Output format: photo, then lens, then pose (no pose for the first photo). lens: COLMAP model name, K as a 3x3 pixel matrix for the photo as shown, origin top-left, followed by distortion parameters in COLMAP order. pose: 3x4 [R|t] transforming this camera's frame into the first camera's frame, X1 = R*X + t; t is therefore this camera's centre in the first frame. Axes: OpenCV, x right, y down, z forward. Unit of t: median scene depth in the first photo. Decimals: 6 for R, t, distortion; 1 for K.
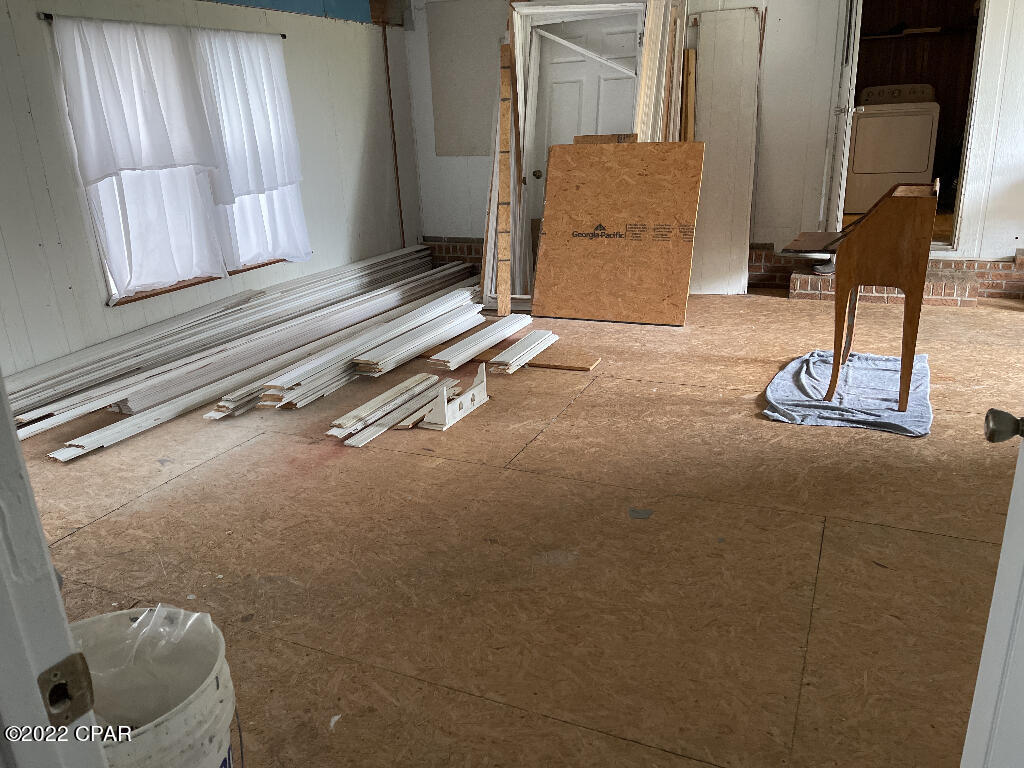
lens RADIAL K [[778.1, 0, 513.5], [0, 778.1, 385.4], [0, 0, 1]] dist [0.046854, -0.036783]
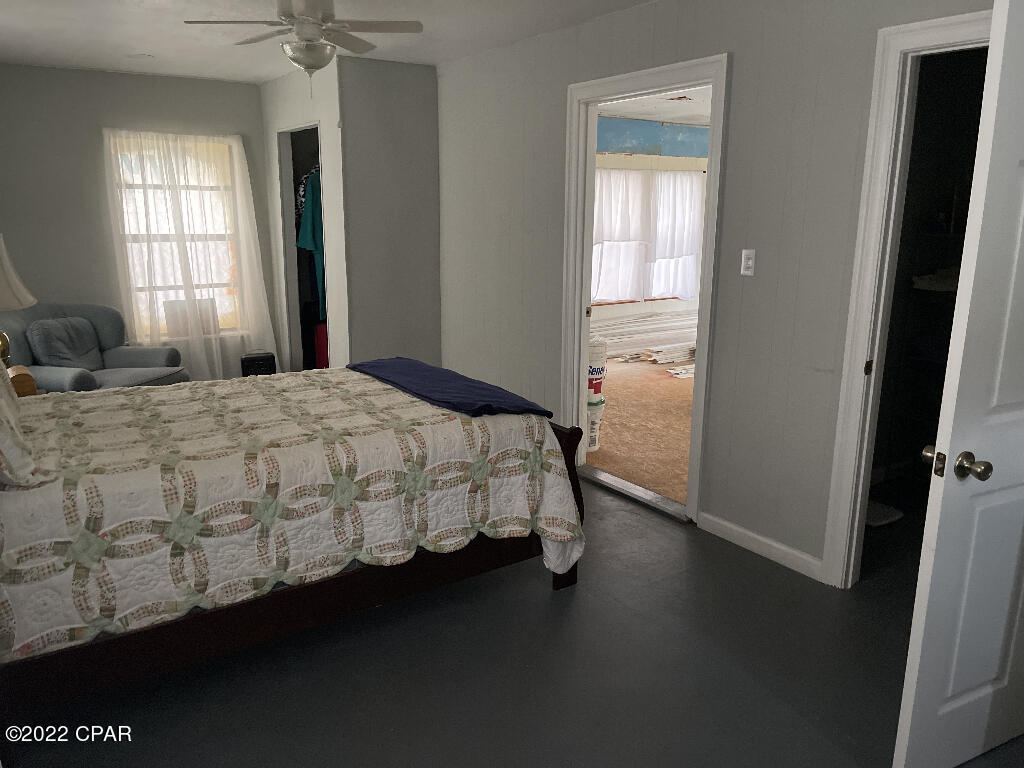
lens RADIAL K [[778.1, 0, 513.5], [0, 778.1, 385.4], [0, 0, 1]] dist [0.046854, -0.036783]
pose [[0.851190, 0.173690, -0.495284, 0.310702], [-0.215776, 0.976025, -0.028550, 0.169147], [0.478451, 0.131172, 0.868262, -0.694292]]
